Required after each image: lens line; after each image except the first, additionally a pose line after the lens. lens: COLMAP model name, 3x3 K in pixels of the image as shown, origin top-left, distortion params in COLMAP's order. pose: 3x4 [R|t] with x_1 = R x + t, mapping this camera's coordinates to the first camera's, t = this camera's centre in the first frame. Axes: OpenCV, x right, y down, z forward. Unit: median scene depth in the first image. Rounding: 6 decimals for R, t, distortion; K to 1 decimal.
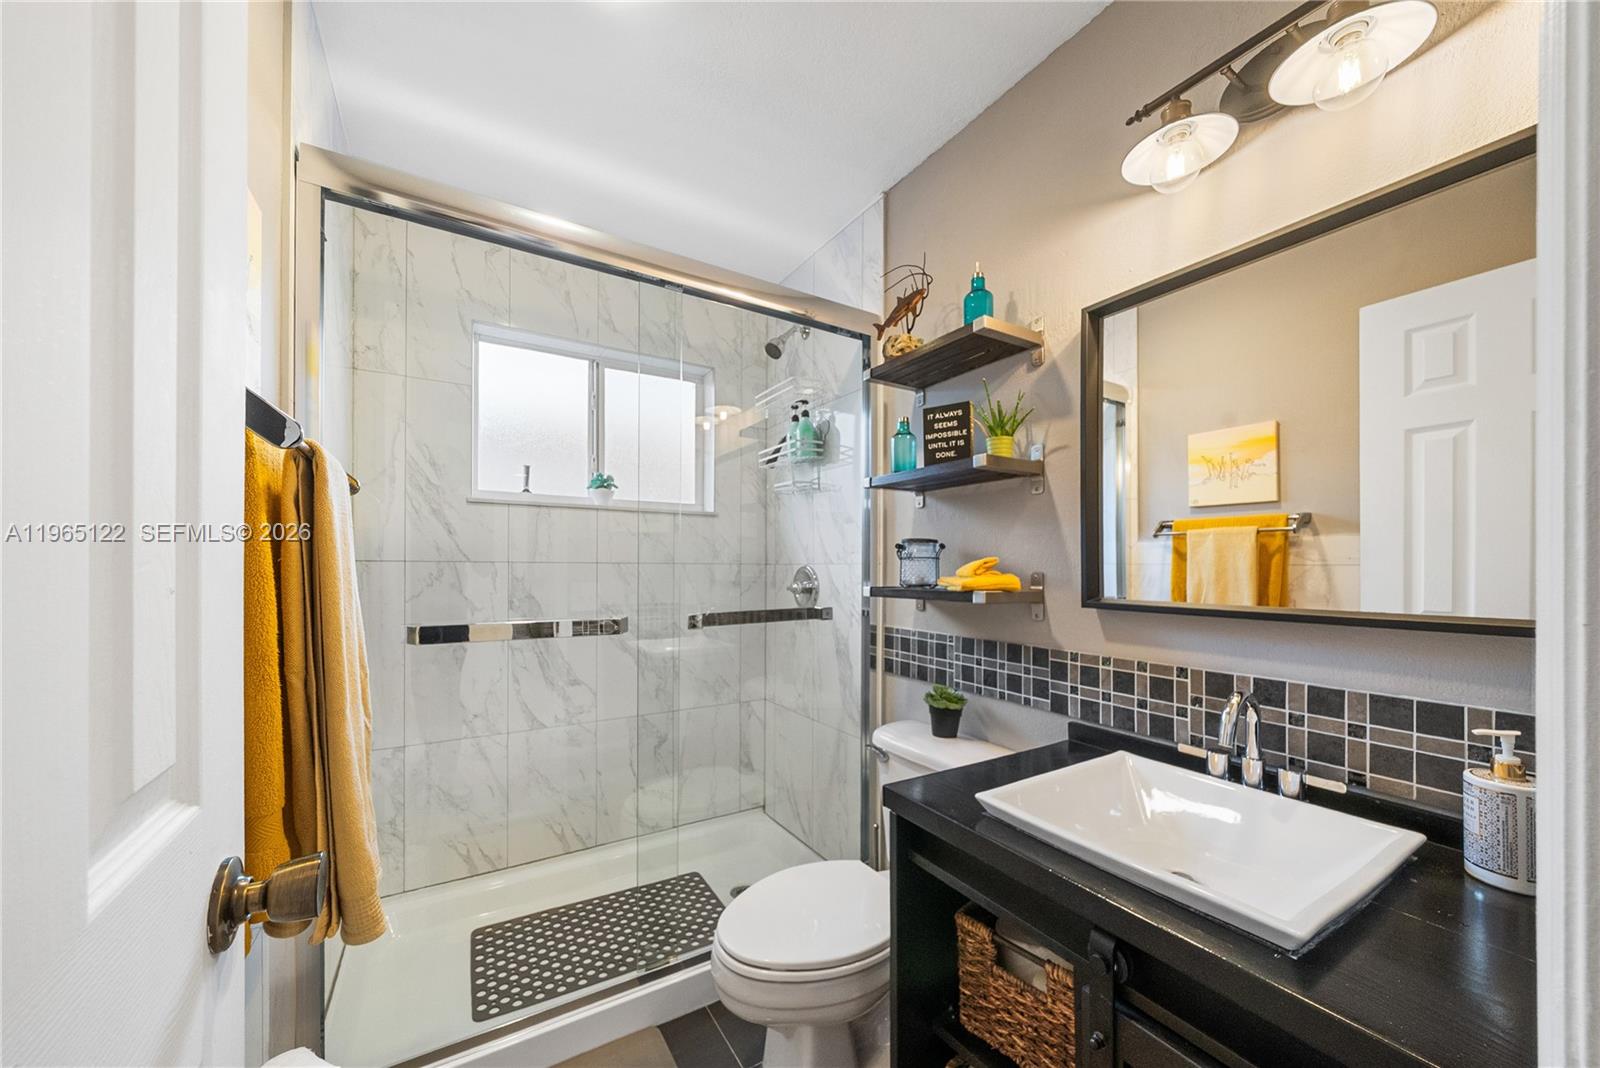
lens RADIAL K [[560.6, 0, 797.6], [0, 560.6, 559.3], [0, 0, 1]] dist [-0.000002, 0.000050]
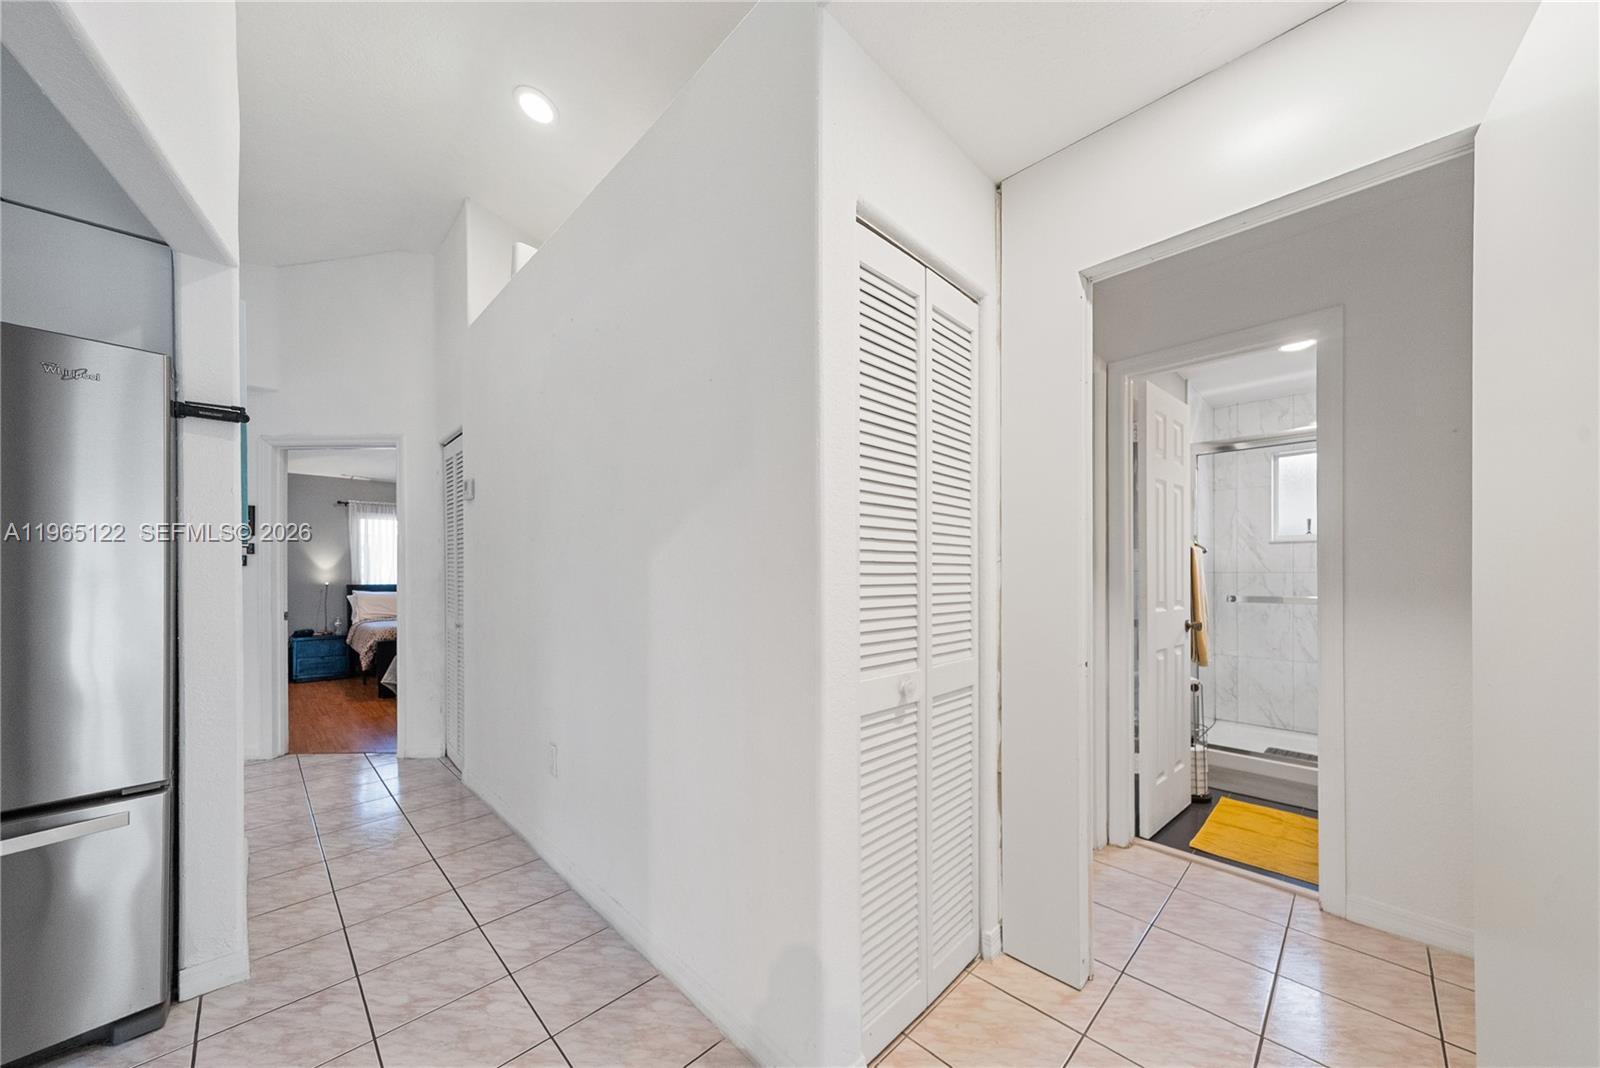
lens RADIAL K [[559.0, 0, 797.7], [0, 559.0, 577.2], [0, 0, 1]] dist [-0.000168, -0.000023]
pose [[0.236059, 0.000423, -0.971739, 1.024408], [0.004905, 0.999987, 0.001627, 0.010461], [0.971726, -0.005151, 0.236054, -1.195514]]
